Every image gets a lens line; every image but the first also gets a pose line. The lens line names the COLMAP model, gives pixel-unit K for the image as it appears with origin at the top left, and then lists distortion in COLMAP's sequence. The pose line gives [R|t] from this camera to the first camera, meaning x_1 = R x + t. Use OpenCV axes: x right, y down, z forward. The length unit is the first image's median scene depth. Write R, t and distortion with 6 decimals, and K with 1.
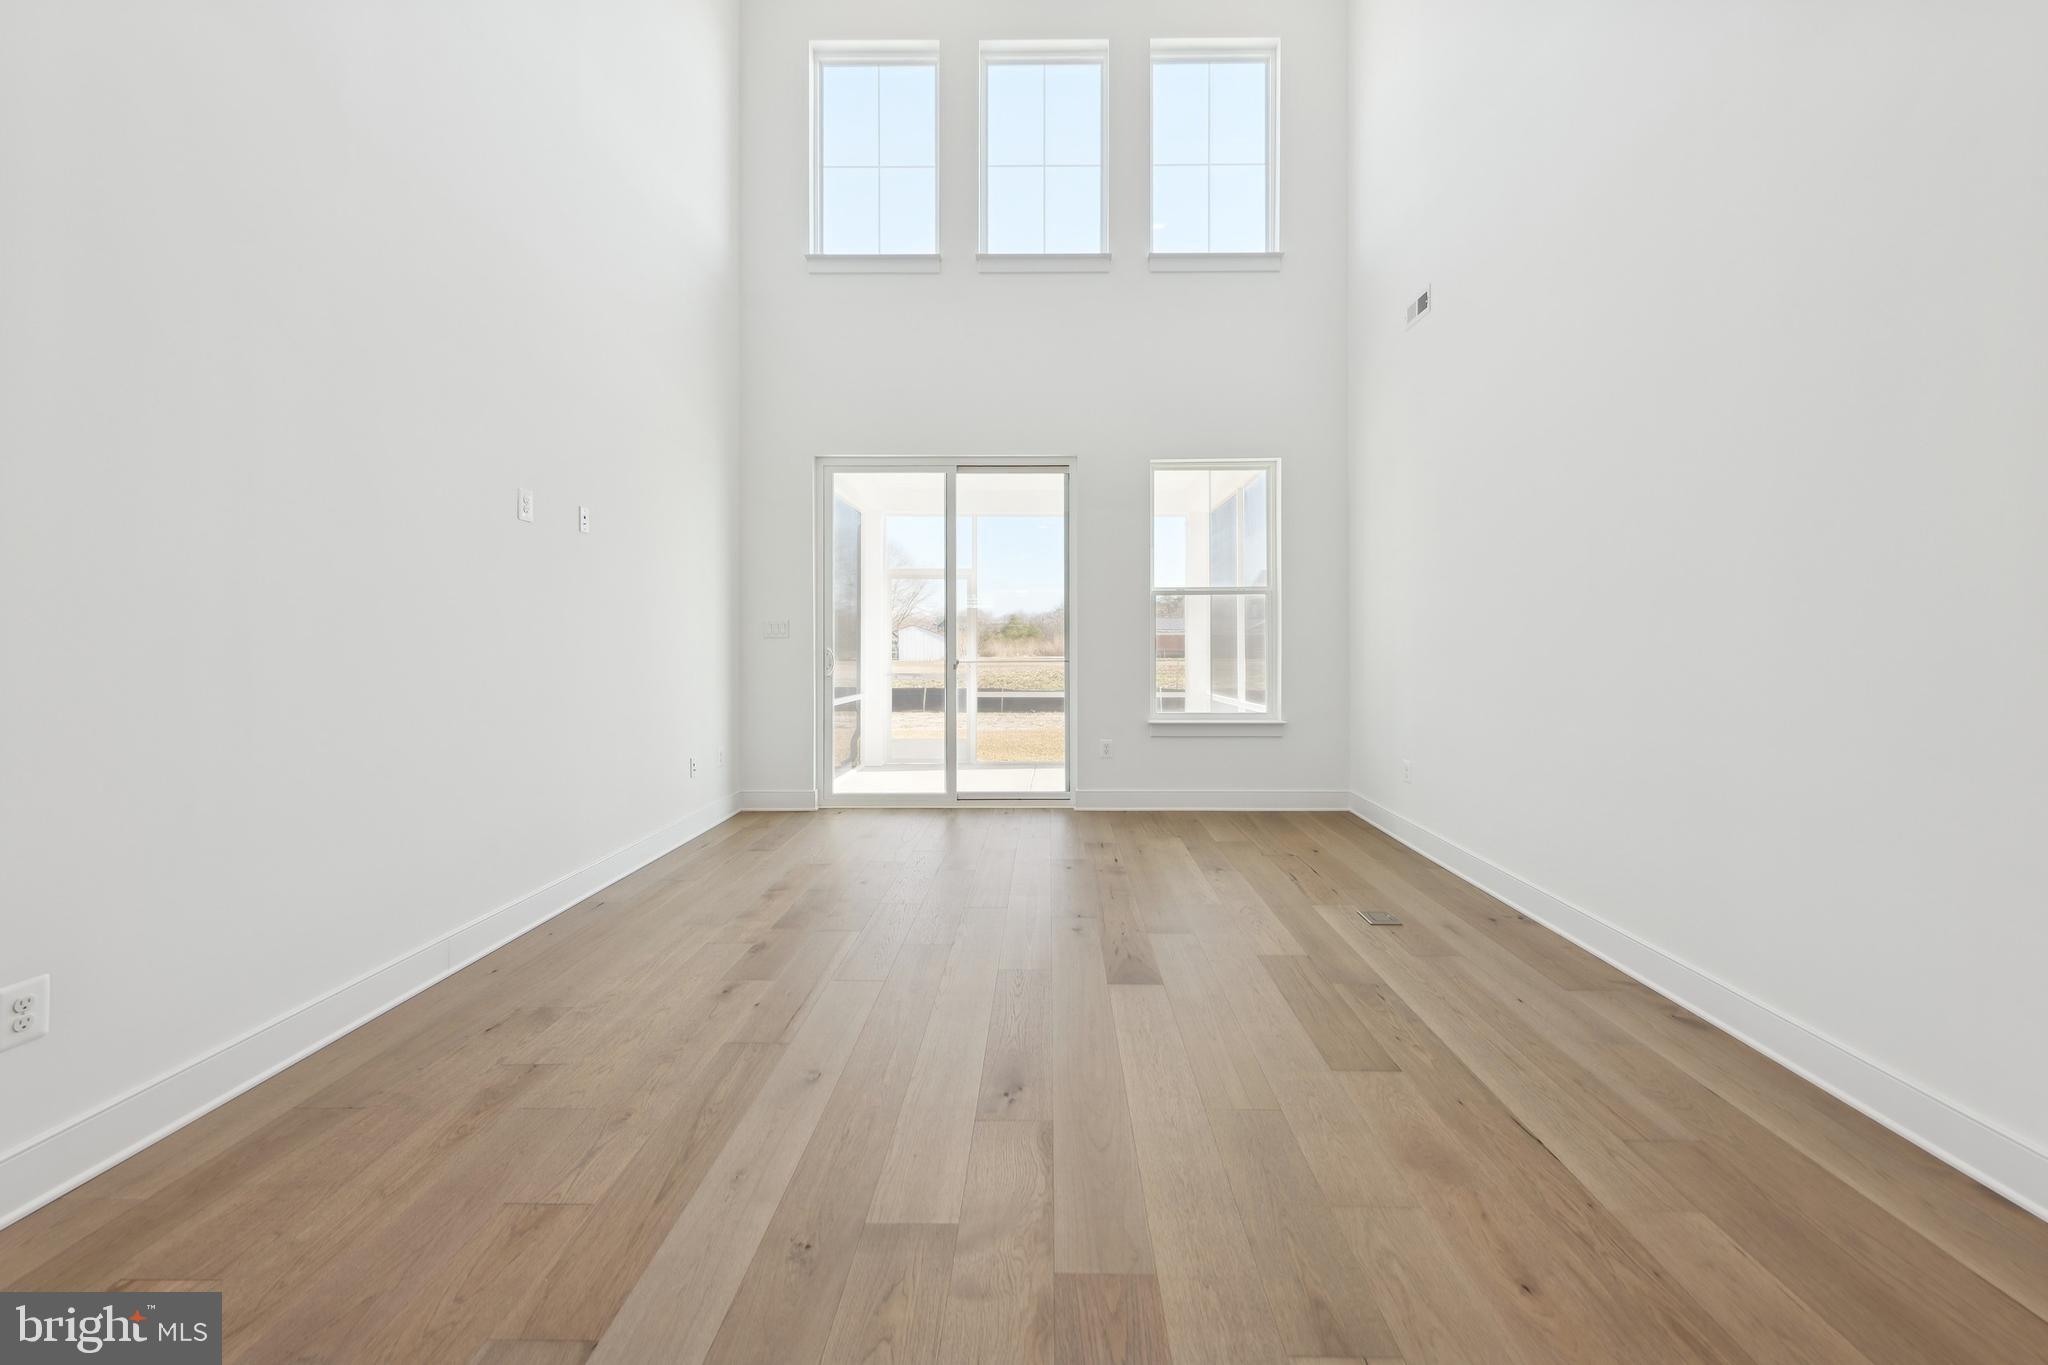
lens RADIAL K [[813.6, 0, 1040.3], [0, 813.6, 629.4], [0, 0, 1]] dist [0.003593, -0.000111]
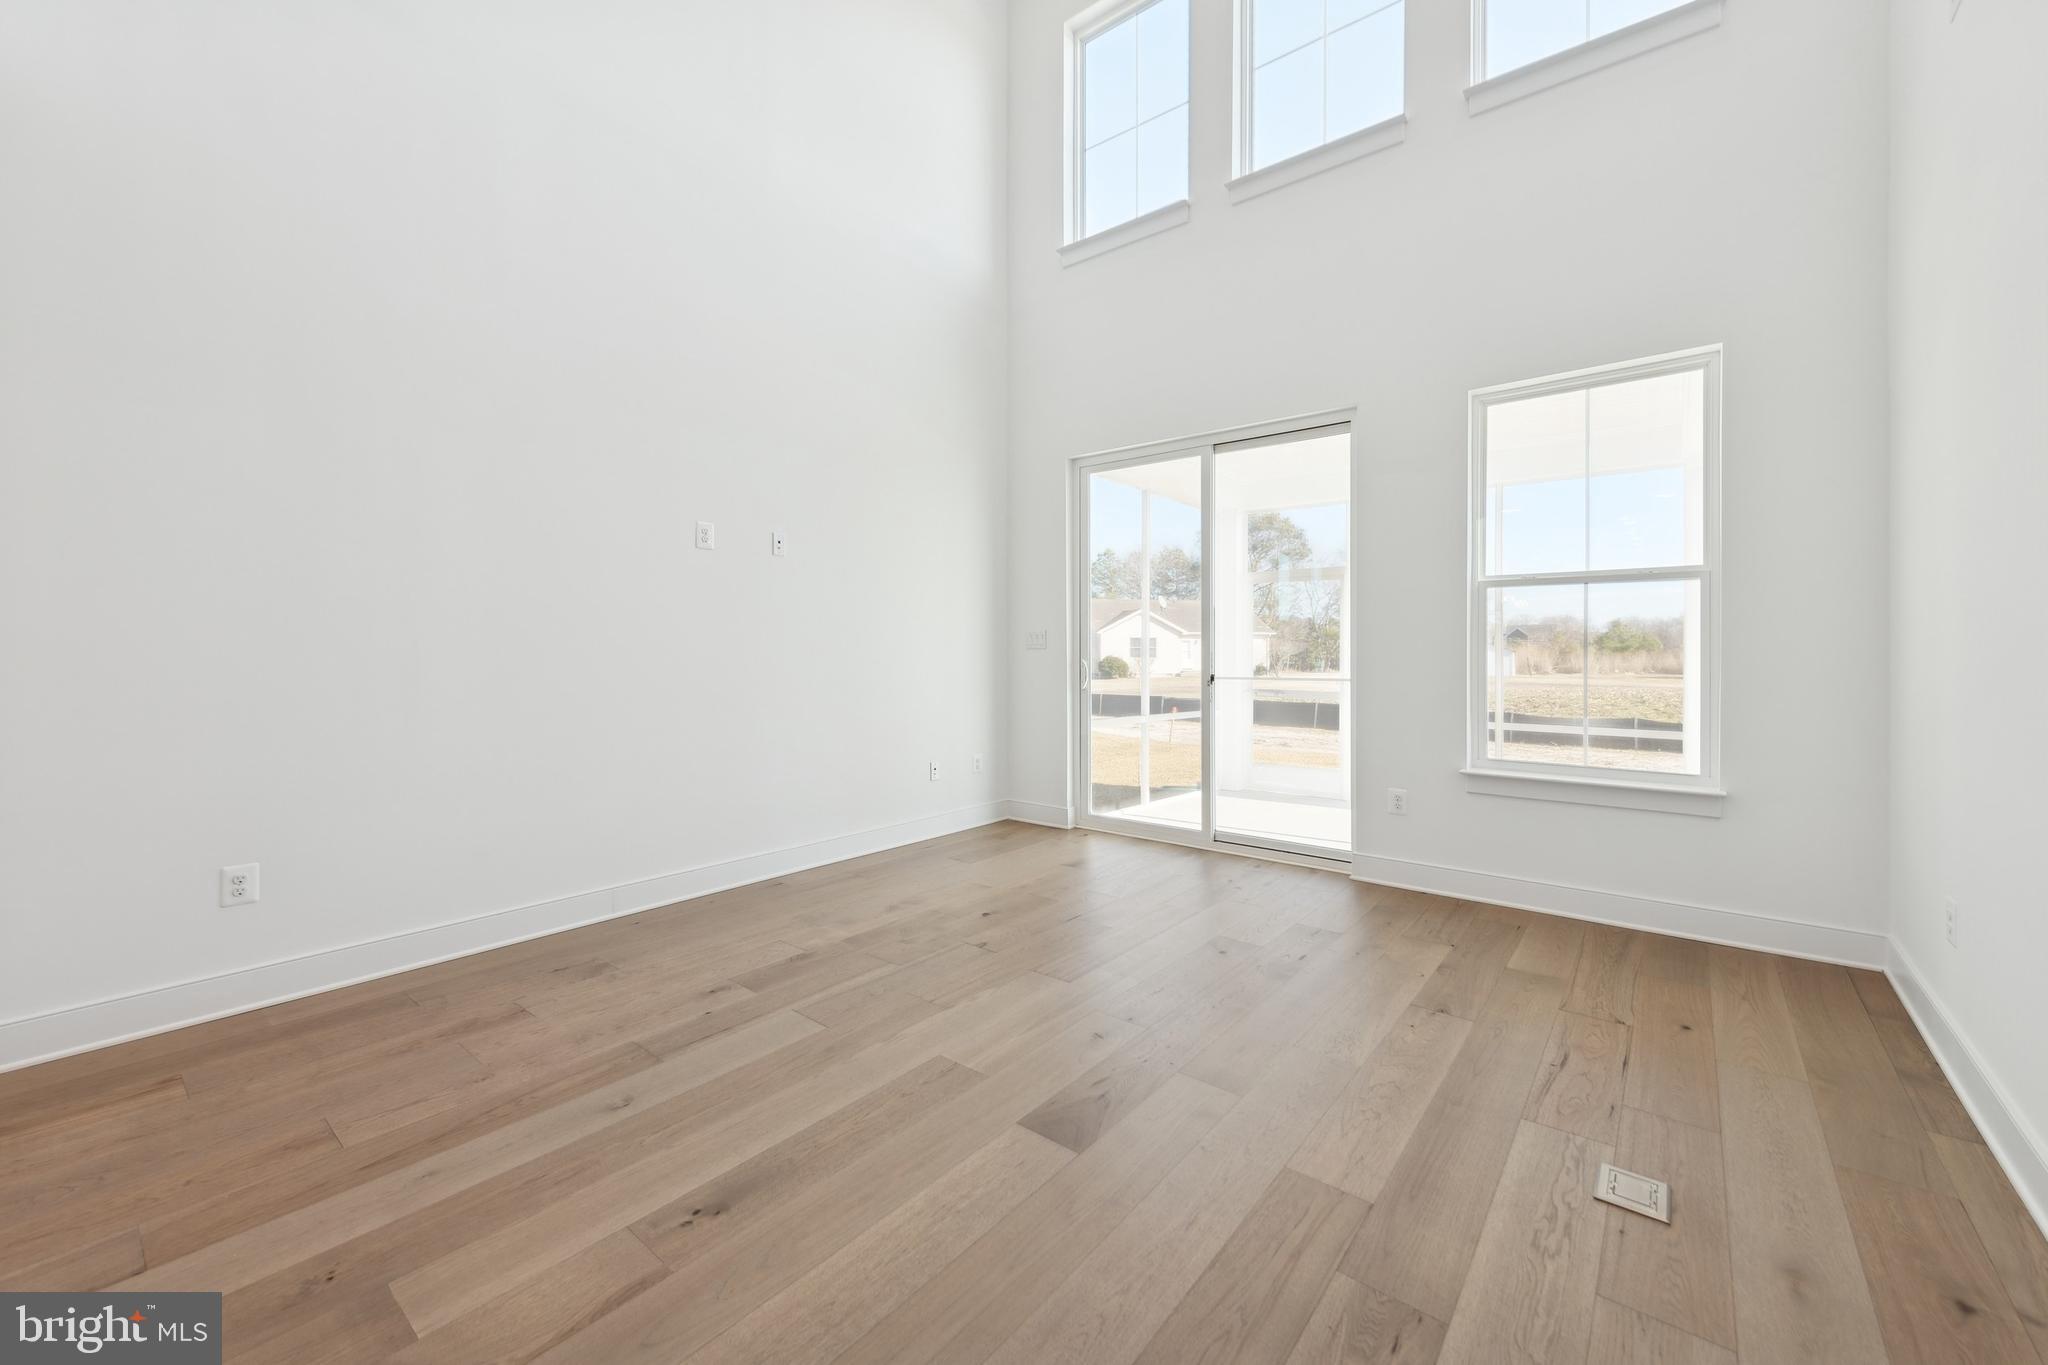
lens RADIAL K [[807.2, 0, 1006.8], [0, 807.2, 649.6], [0, 0, 1]] dist [0.011812, -0.003893]
pose [[0.775257, 0.002076, -0.631643, 0.513874], [0.004135, 0.999956, 0.008362, 0.005778], [0.631632, -0.009094, 0.775215, 0.420182]]
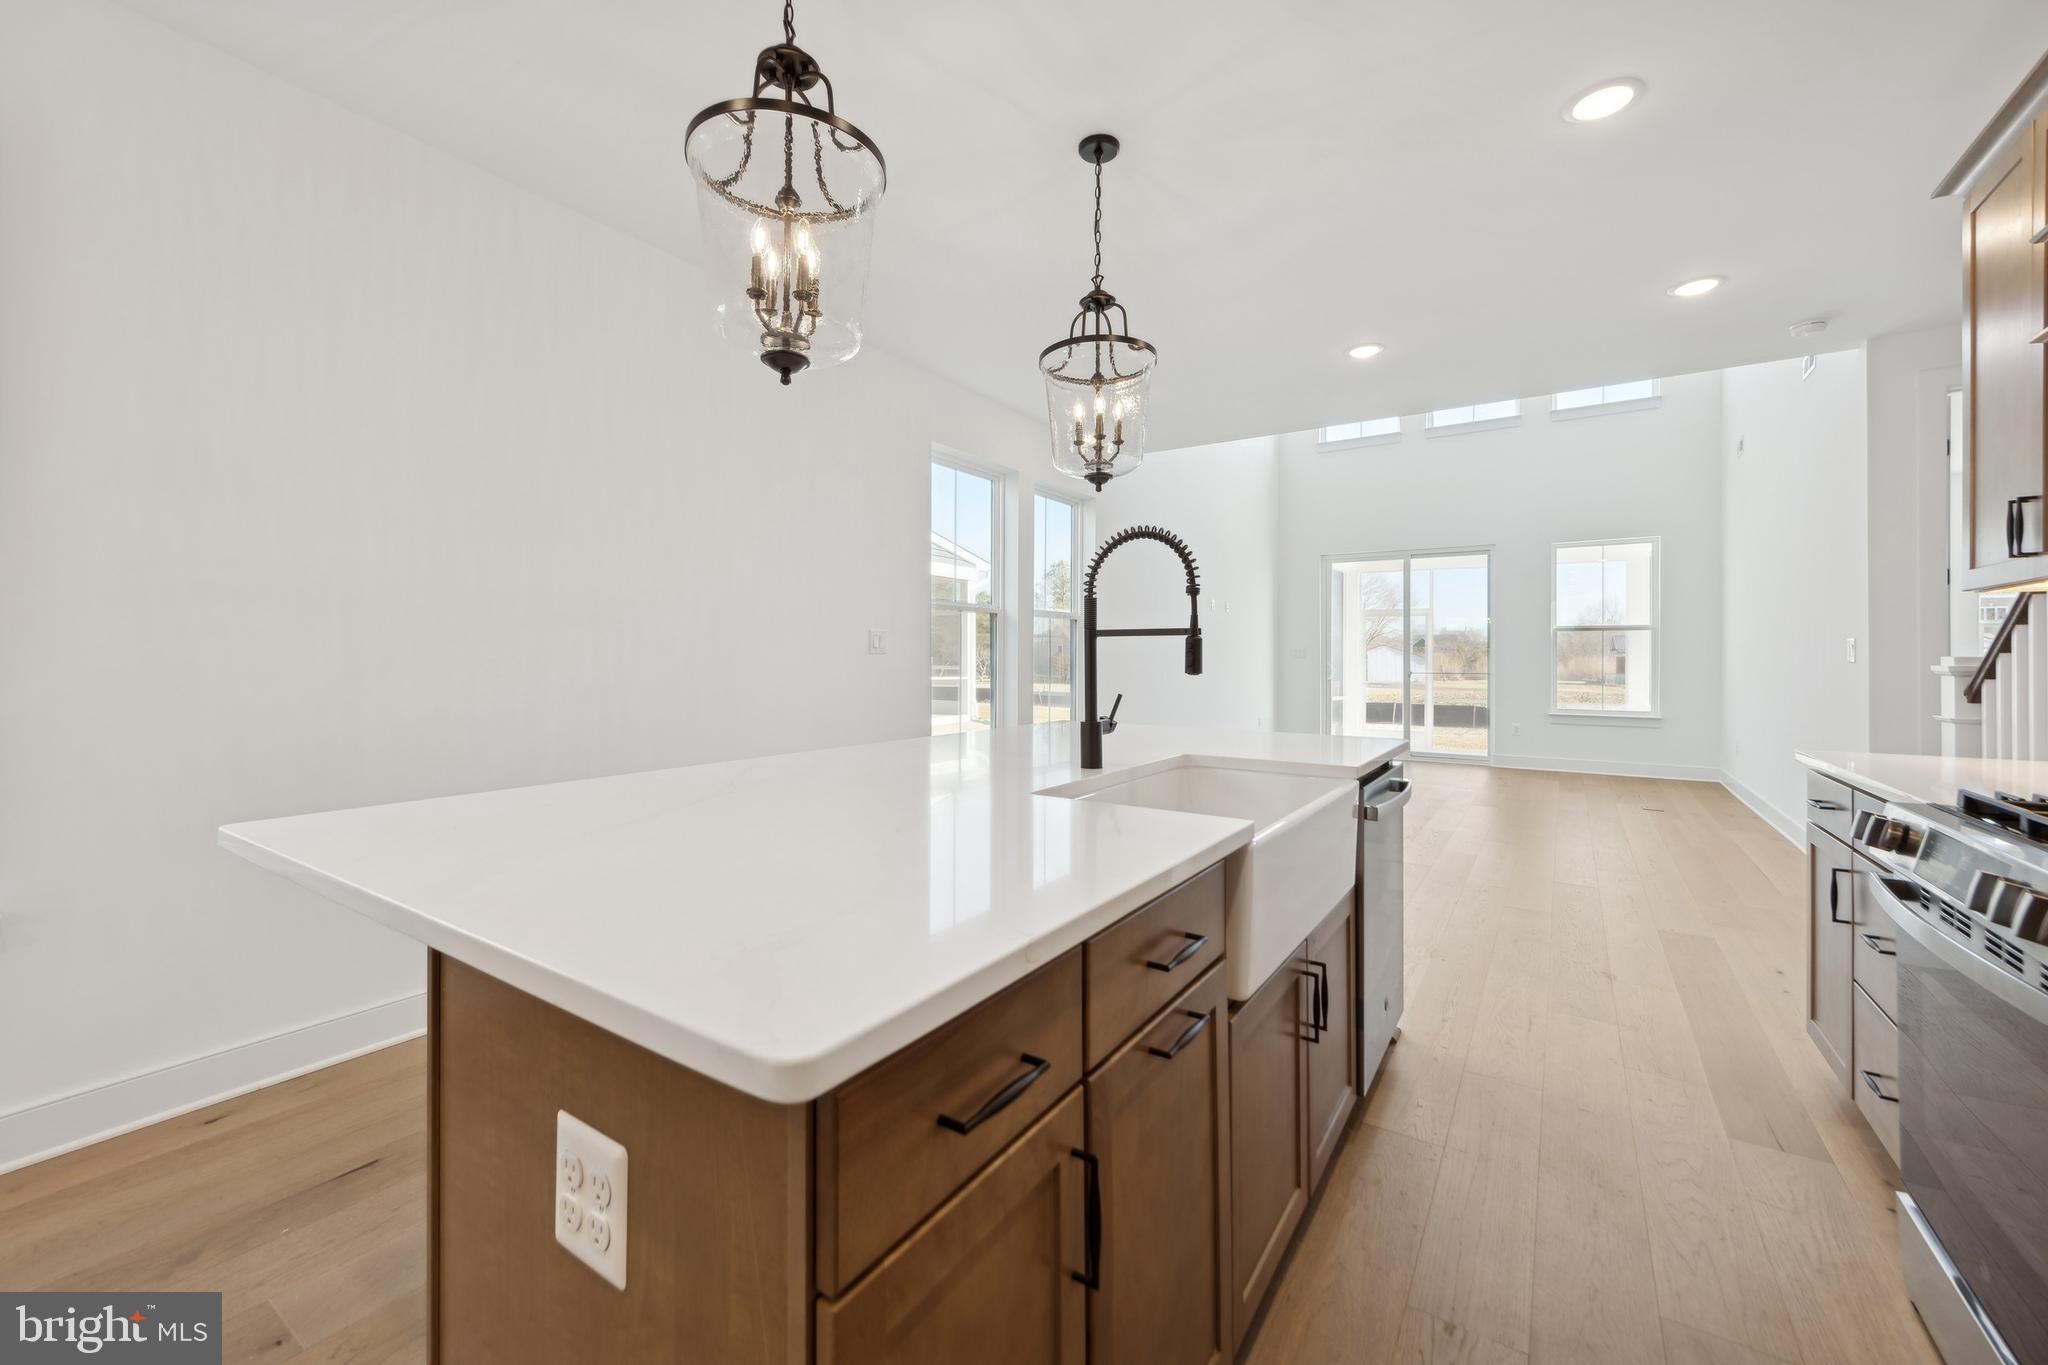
lens RADIAL K [[807.2, 0, 1006.8], [0, 807.2, 649.6], [0, 0, 1]] dist [0.011812, -0.003893]
pose [[0.839964, -0.001788, -0.542639, 0.197171], [0.001382, 0.999998, -0.001157, -0.016582], [0.542640, 0.000222, 0.839965, -1.629410]]
